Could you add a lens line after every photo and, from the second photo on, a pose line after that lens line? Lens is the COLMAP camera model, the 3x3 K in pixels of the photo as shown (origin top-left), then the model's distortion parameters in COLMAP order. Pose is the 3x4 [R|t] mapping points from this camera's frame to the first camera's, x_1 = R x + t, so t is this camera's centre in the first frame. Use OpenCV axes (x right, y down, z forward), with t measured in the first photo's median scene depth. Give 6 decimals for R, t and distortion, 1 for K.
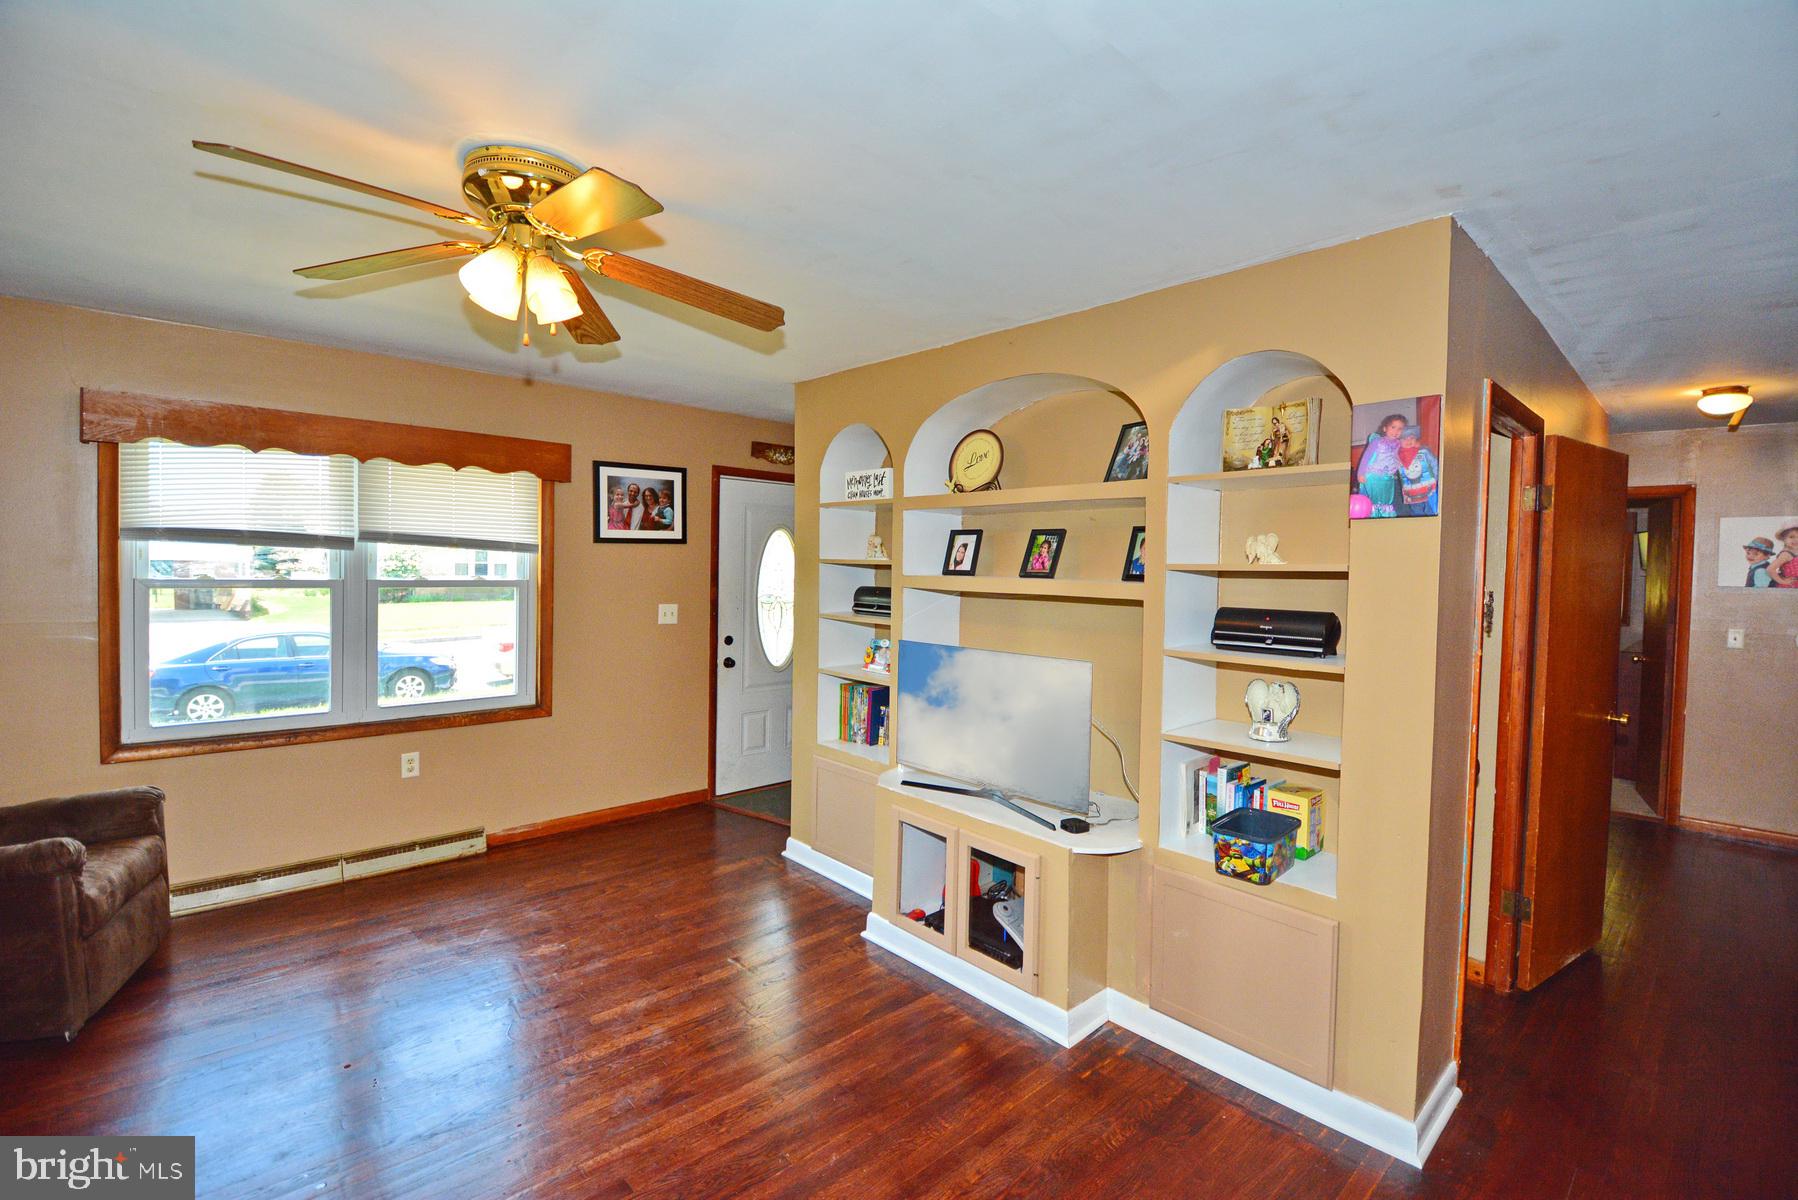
lens RADIAL K [[795.6, 0, 904.4], [0, 795.6, 584.3], [0, 0, 1]] dist [-0.002845, -0.000690]
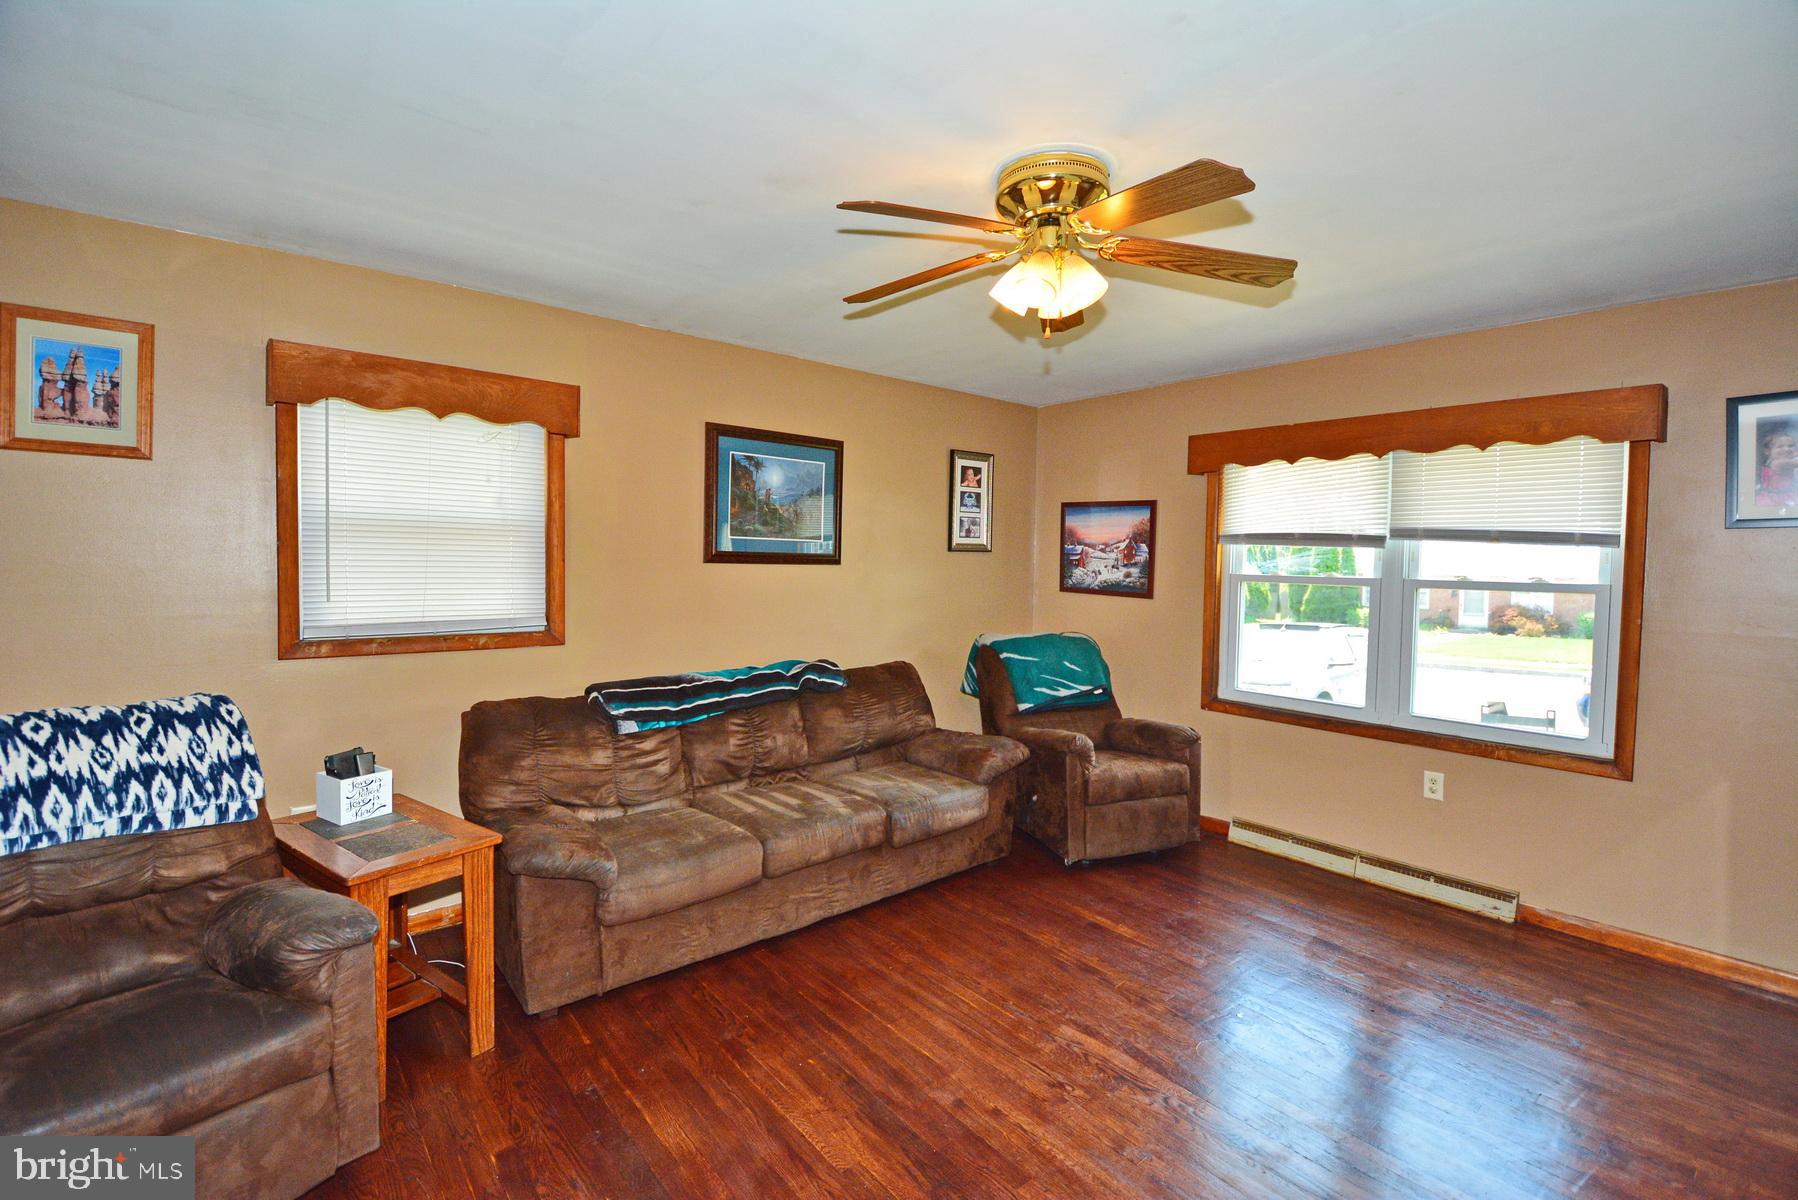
lens RADIAL K [[795.6, 0, 904.4], [0, 795.6, 584.3], [0, 0, 1]] dist [-0.002845, -0.000690]
pose [[-0.023343, 0.013581, -0.999635, 0.292478], [-0.045724, 0.998847, 0.014638, 0.013933], [0.998681, 0.046049, -0.022695, 0.414496]]
